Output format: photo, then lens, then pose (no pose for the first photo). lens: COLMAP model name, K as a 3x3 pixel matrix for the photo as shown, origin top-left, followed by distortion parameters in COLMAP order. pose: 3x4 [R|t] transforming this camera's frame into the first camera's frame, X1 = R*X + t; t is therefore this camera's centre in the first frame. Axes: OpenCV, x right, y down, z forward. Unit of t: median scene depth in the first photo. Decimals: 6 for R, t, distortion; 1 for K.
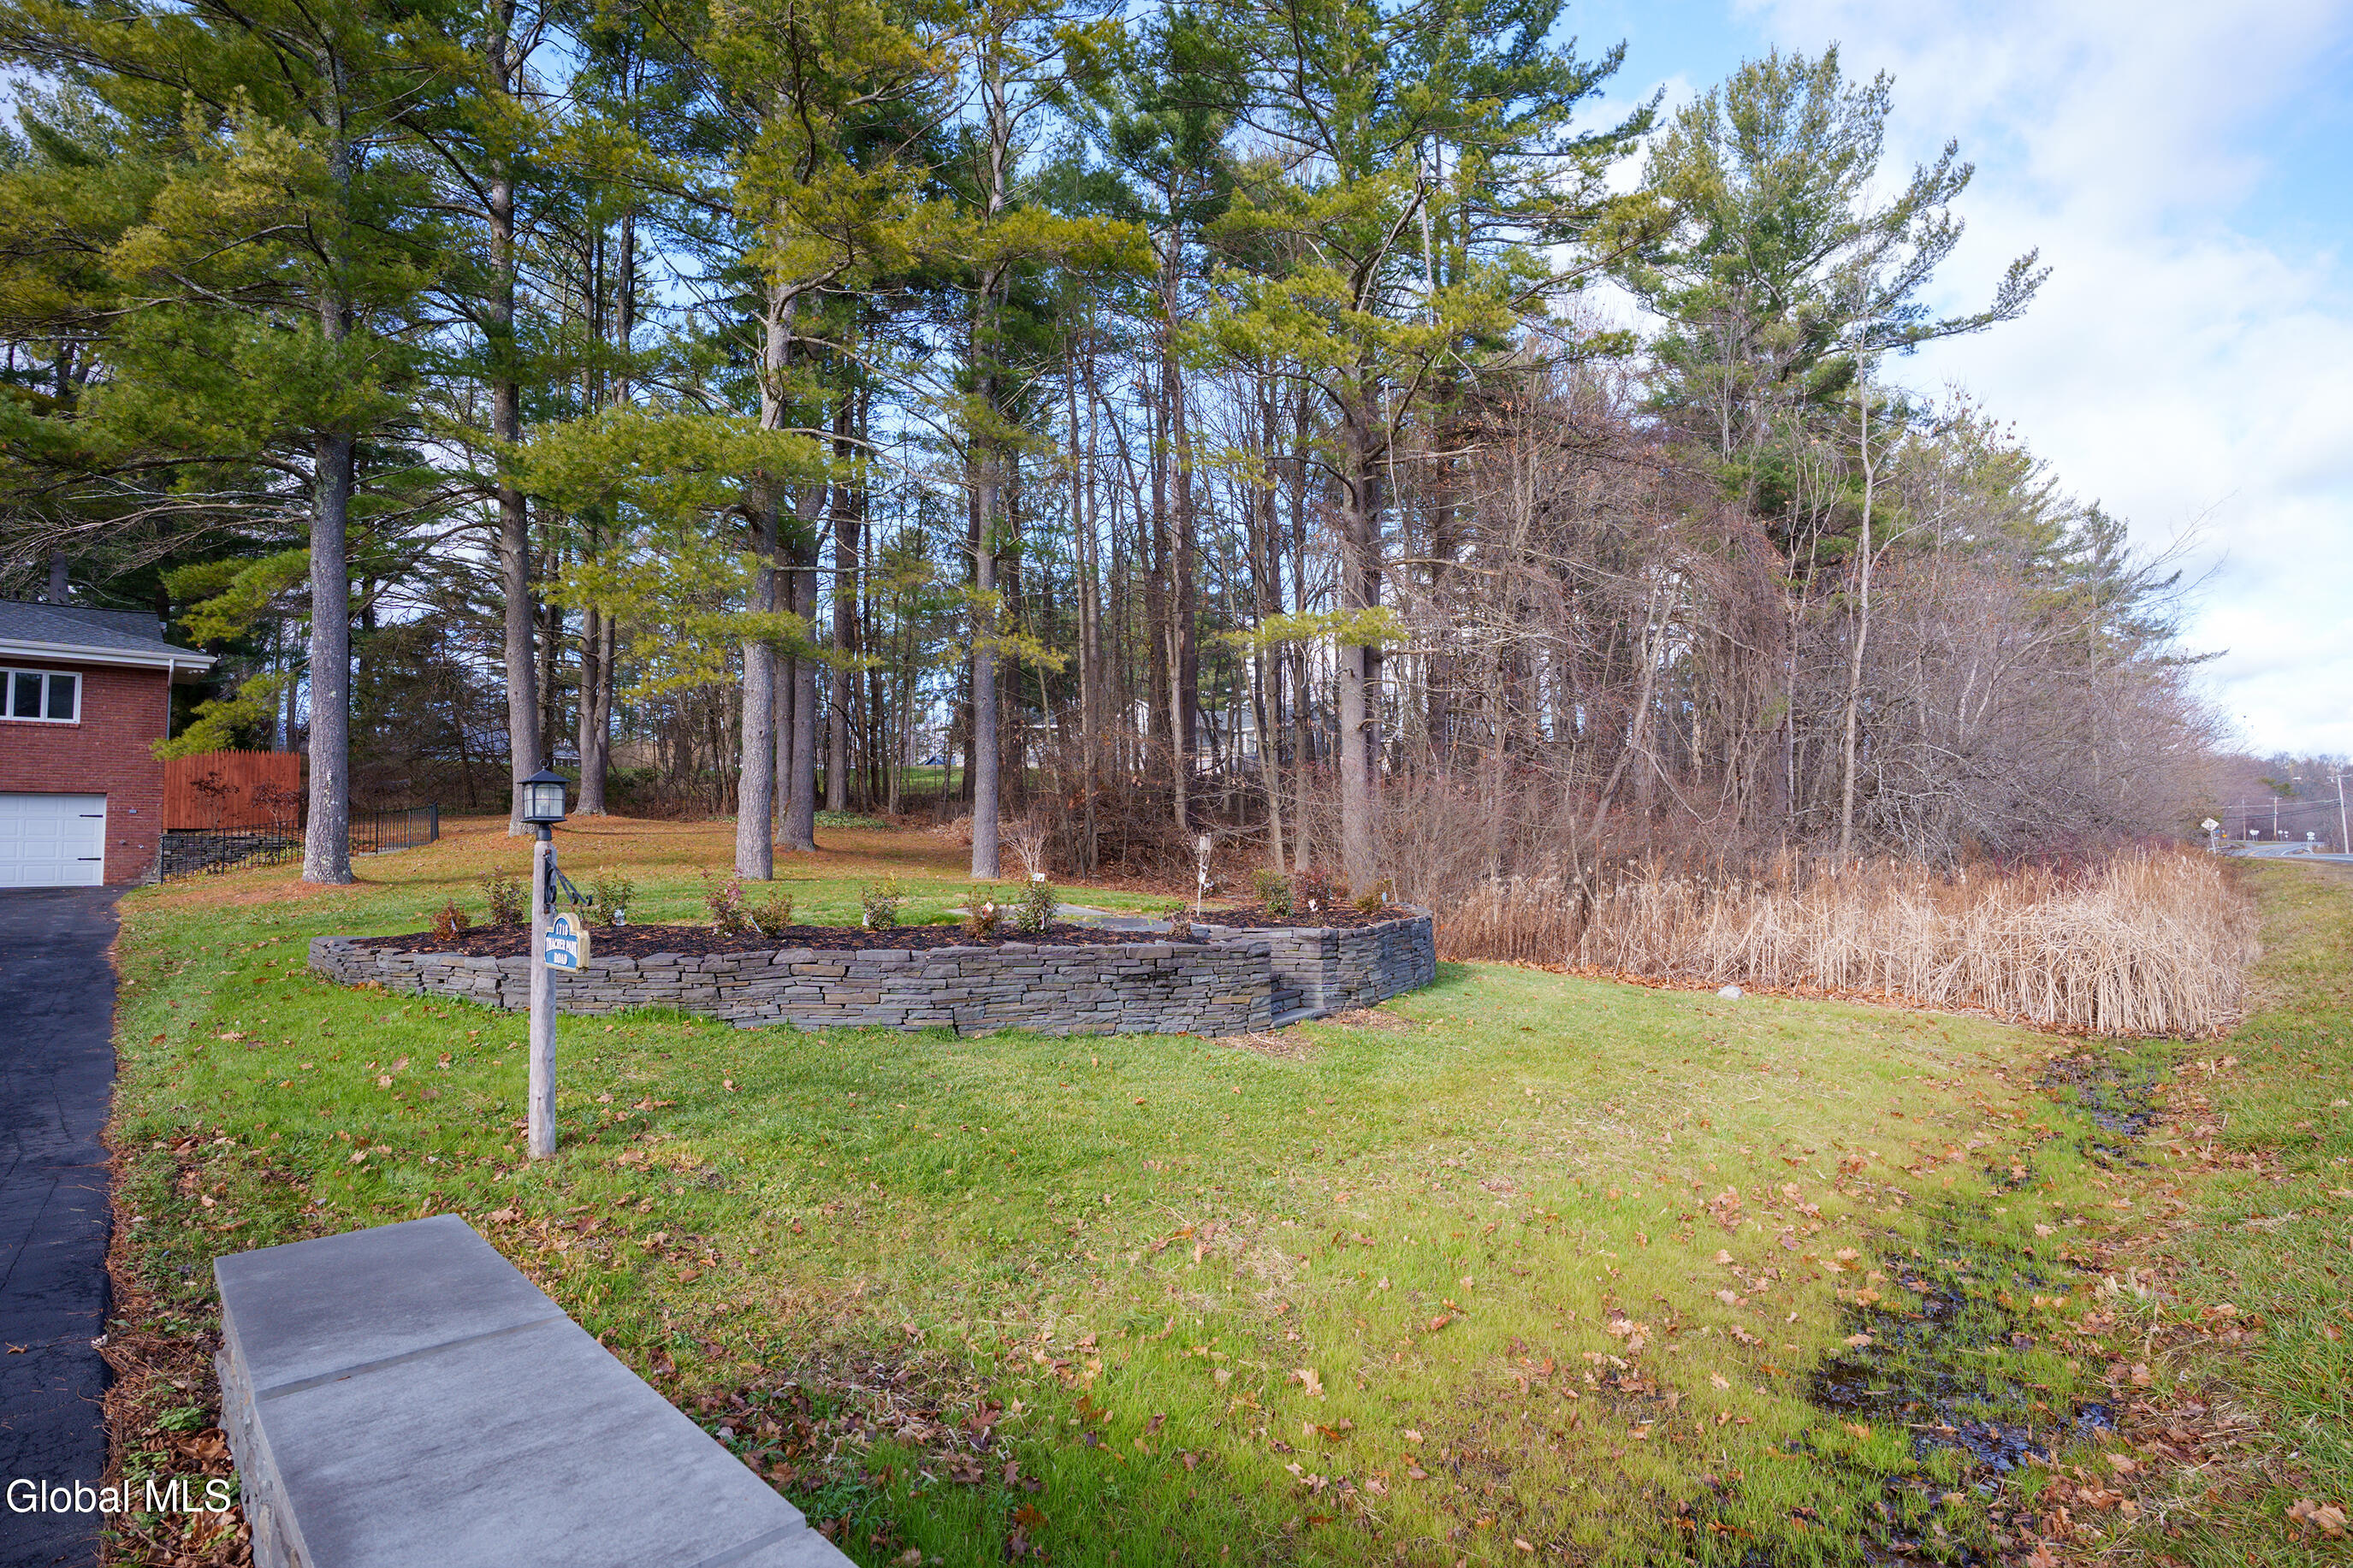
lens RADIAL K [[1204.8, 0, 1190.2], [0, 1204.8, 791.2], [0, 0, 1]] dist [-0.001013, 0.031035]
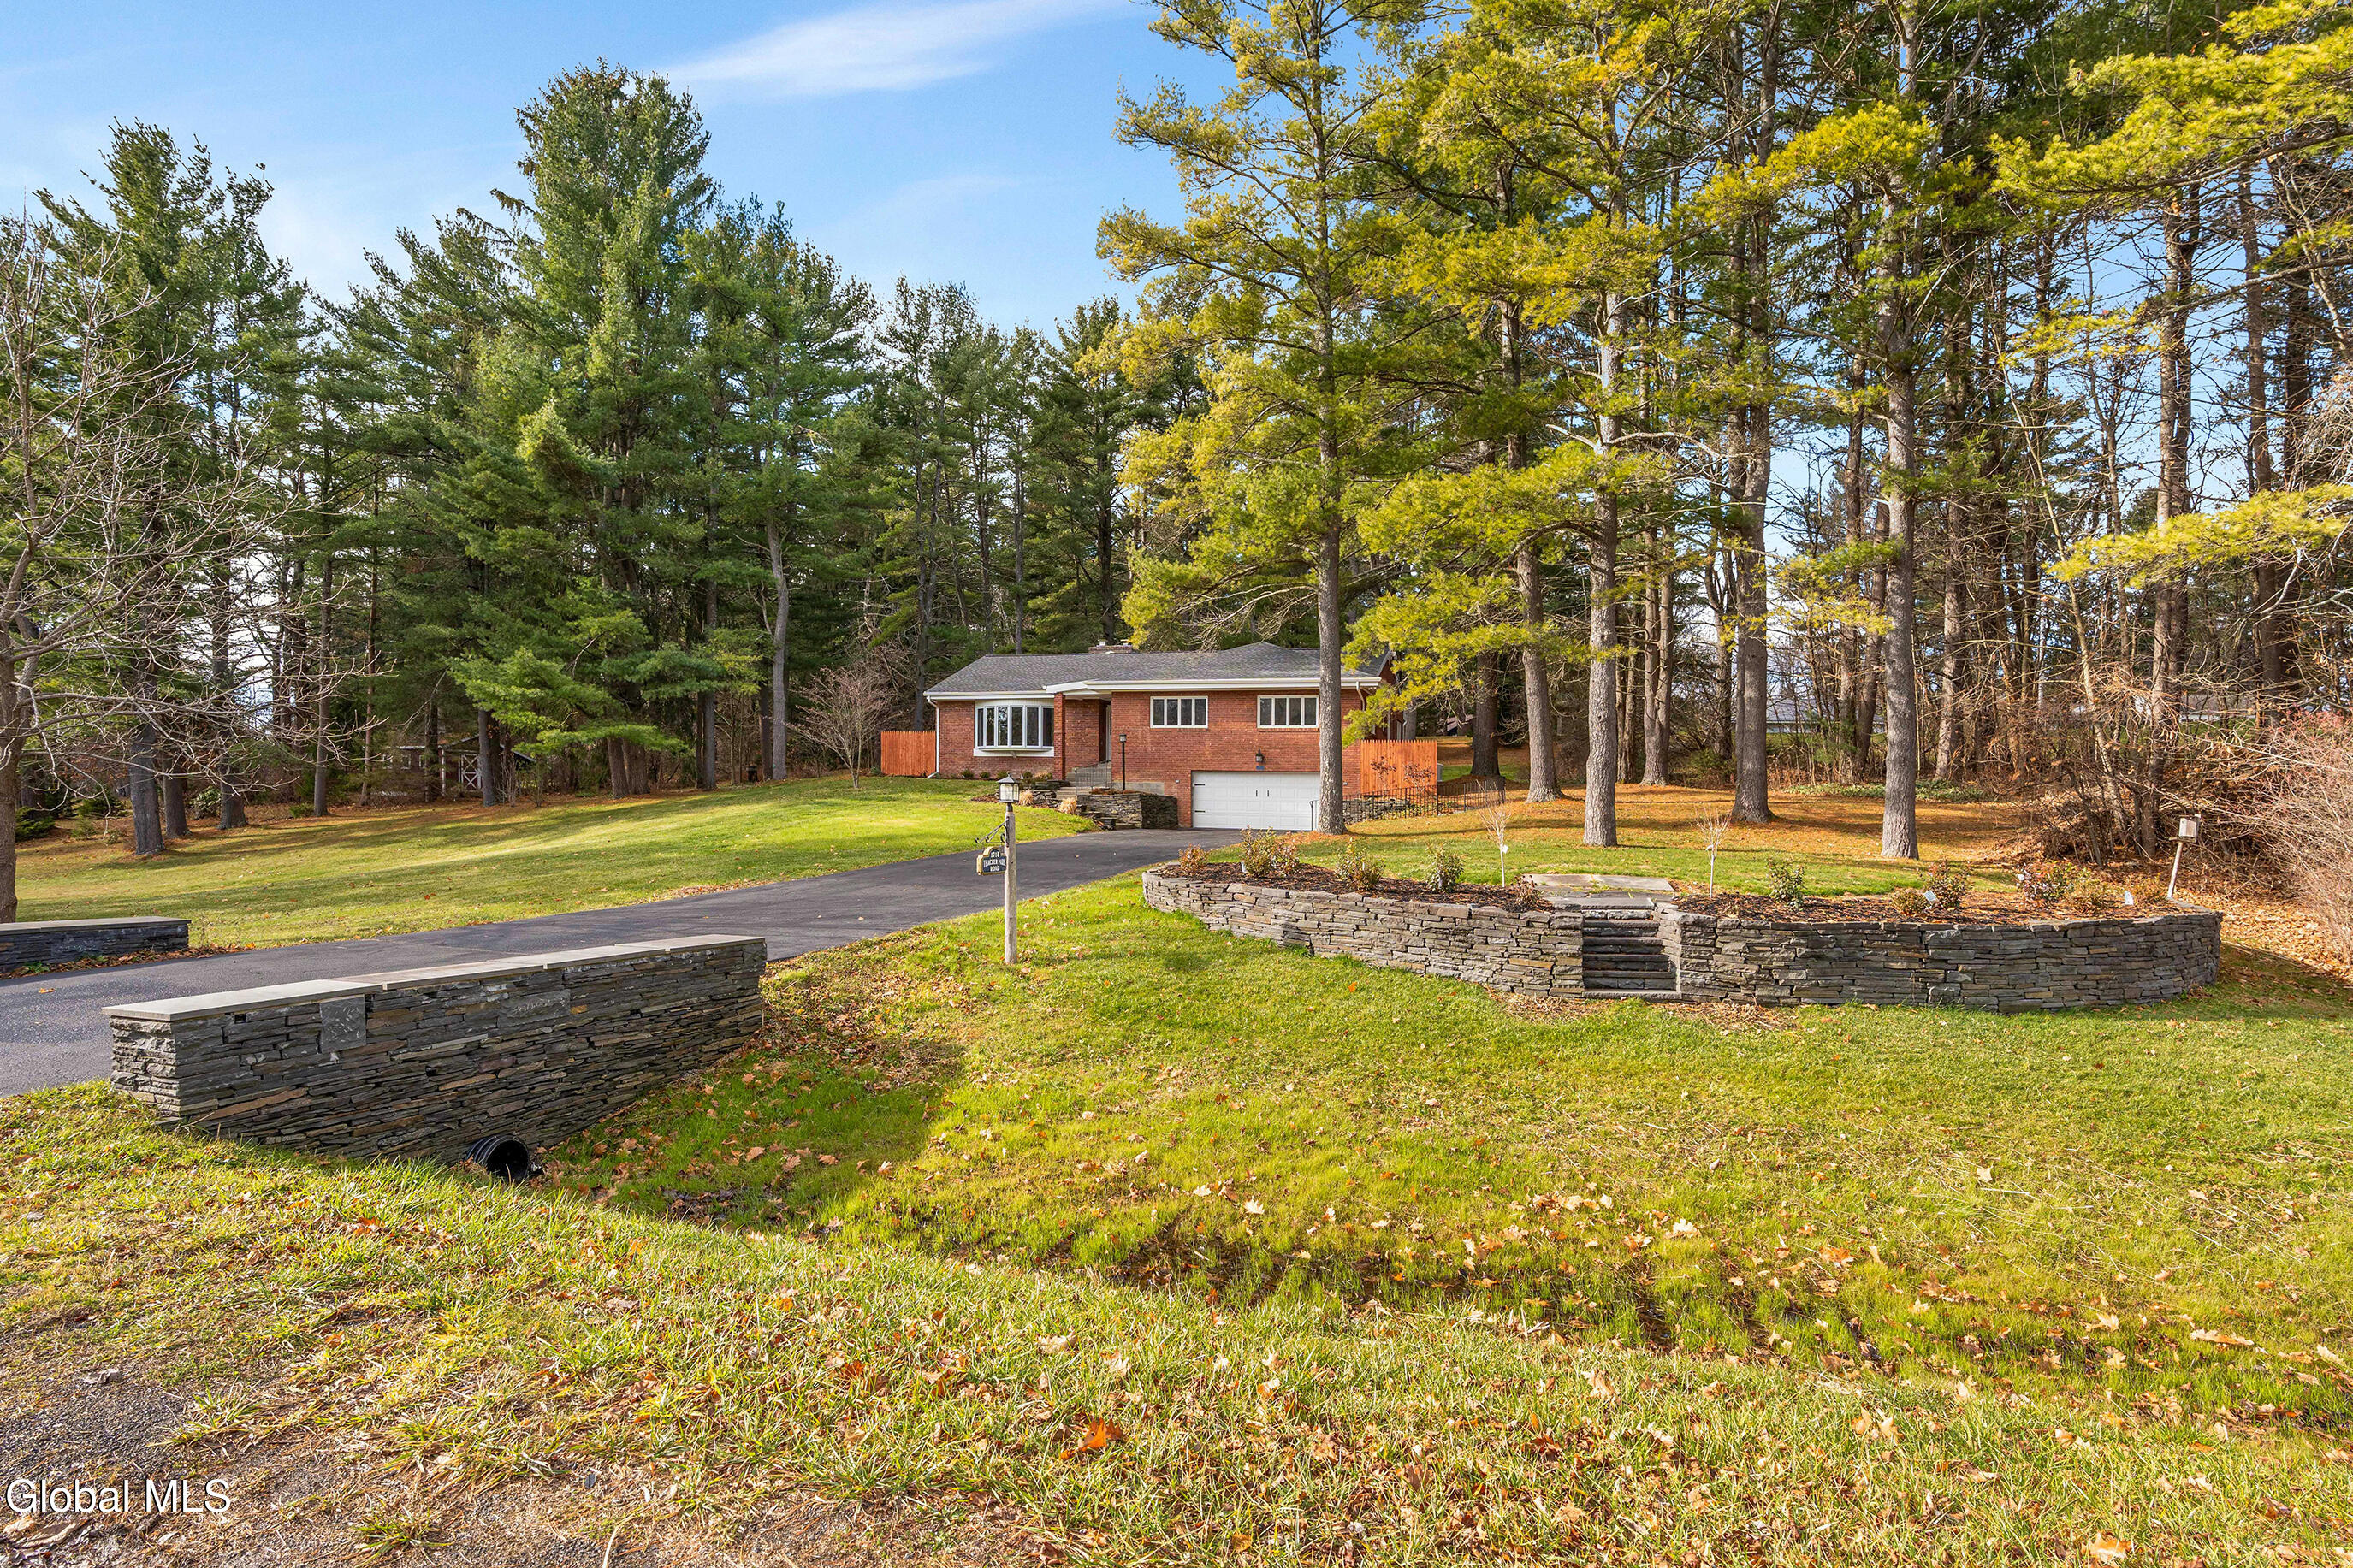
lens RADIAL K [[1204.8, 0, 1190.2], [0, 1204.8, 791.2], [0, 0, 1]] dist [-0.001013, 0.031035]
pose [[0.579251, 0.020453, -0.814893, 0.741825], [0.000030, 0.999685, 0.025112, -0.016640], [0.815149, -0.014570, 0.579068, 0.079675]]
